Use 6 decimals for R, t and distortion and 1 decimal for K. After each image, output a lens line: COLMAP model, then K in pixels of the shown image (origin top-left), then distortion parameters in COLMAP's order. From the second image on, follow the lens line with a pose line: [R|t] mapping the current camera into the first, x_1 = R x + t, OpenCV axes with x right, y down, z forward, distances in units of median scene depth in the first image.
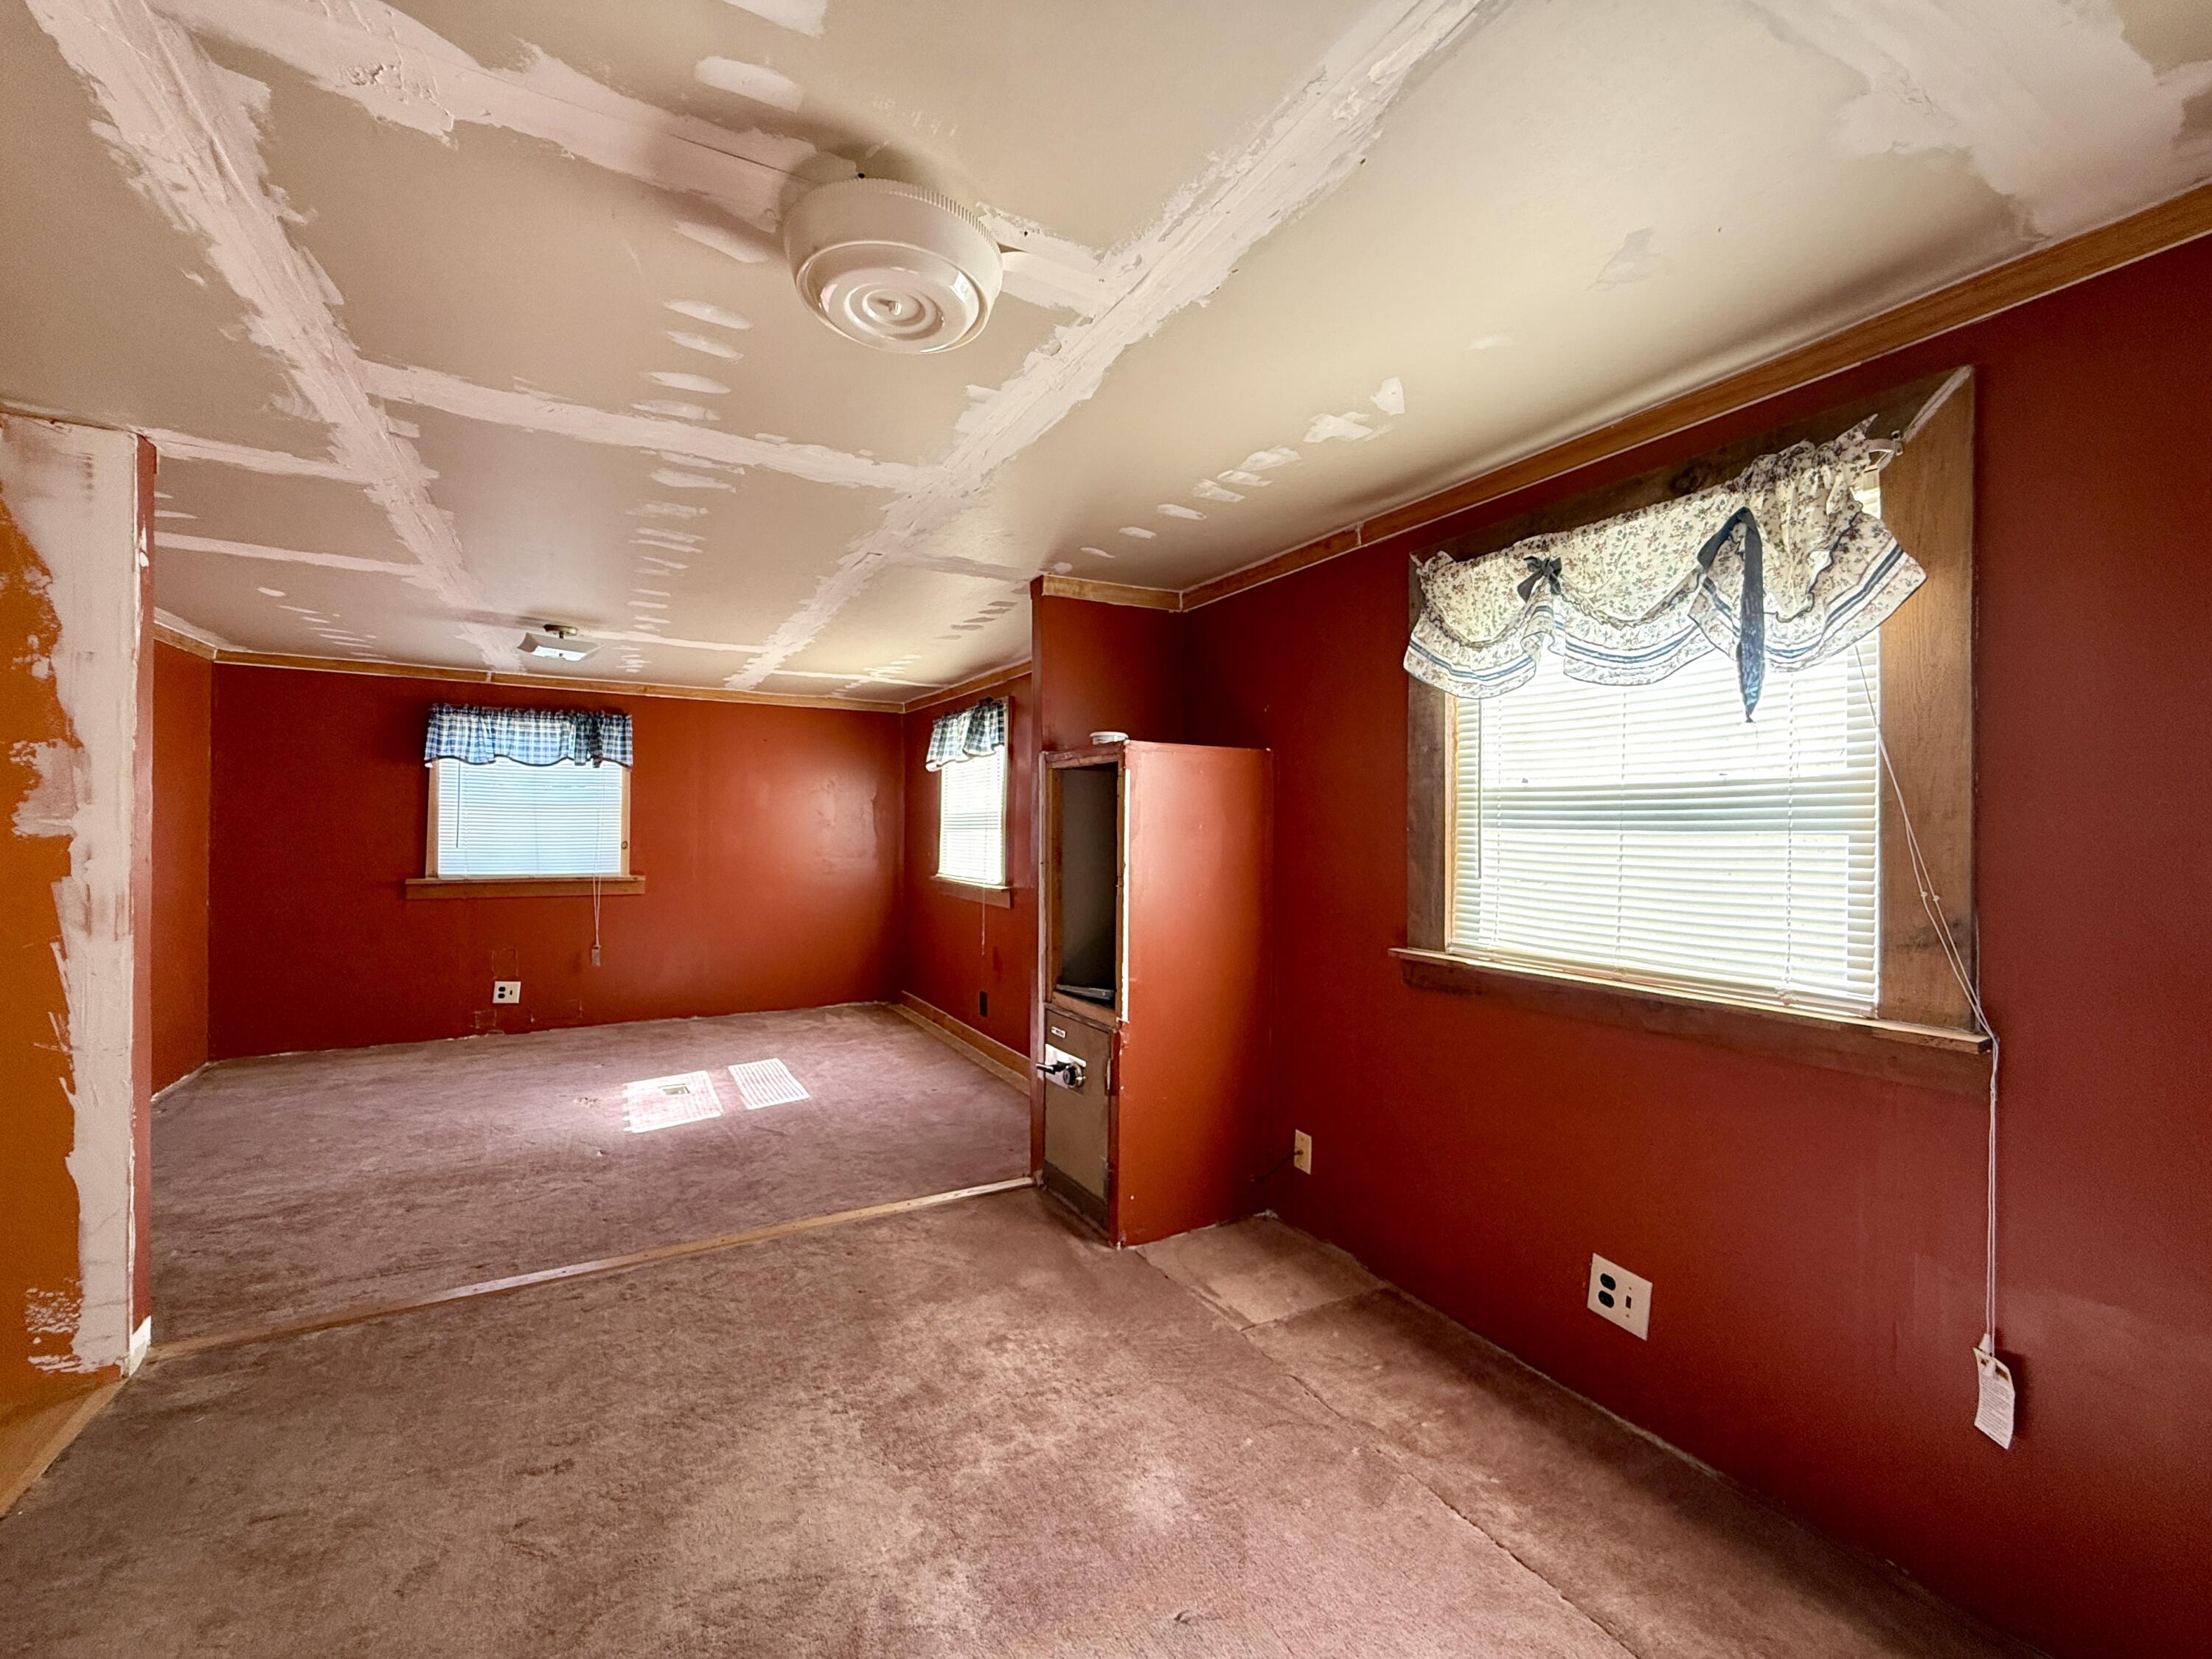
lens RADIAL K [[904.5, 0, 1103.7], [0, 904.5, 821.3], [0, 0, 1]] dist [-0.002189, -0.000539]
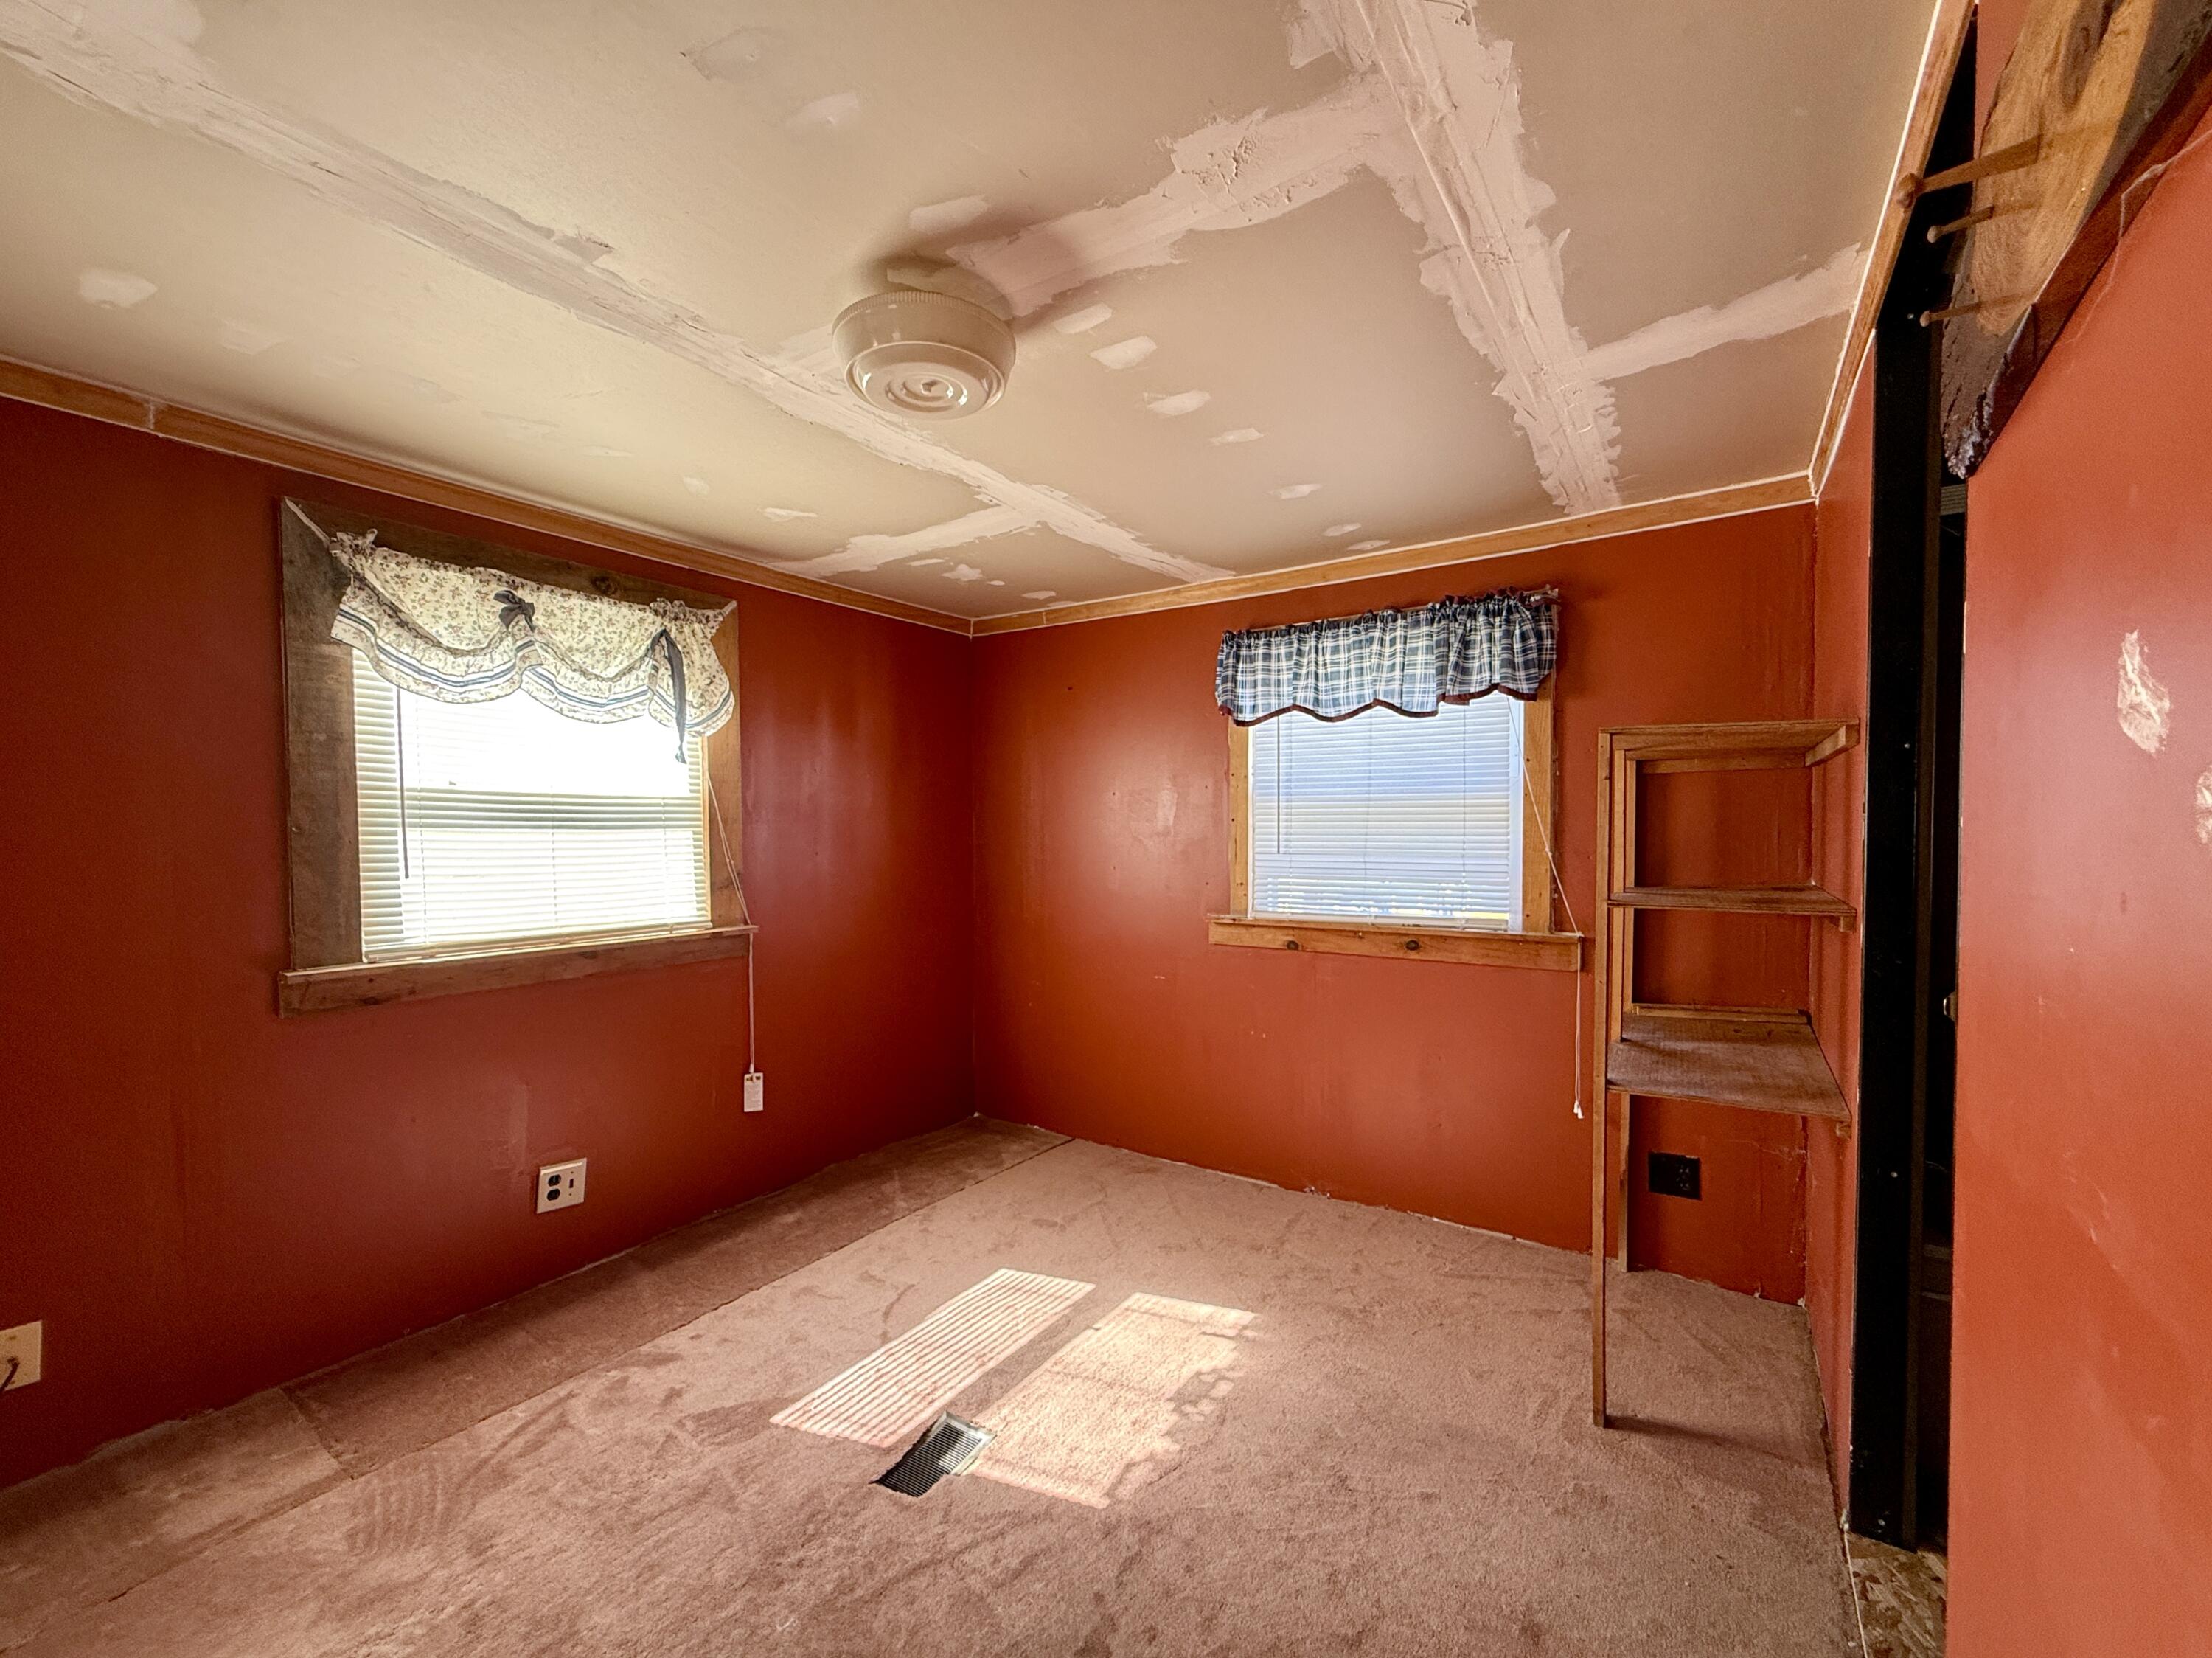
lens RADIAL K [[904.6, 0, 1109.1], [0, 904.6, 848.3], [0, 0, 1]] dist [-0.002189, -0.000539]
pose [[-0.461524, -0.020785, 0.886884, -0.914773], [-0.005811, 0.999775, 0.020407, 0.005817], [-0.887109, 0.004265, -0.461540, 0.868564]]
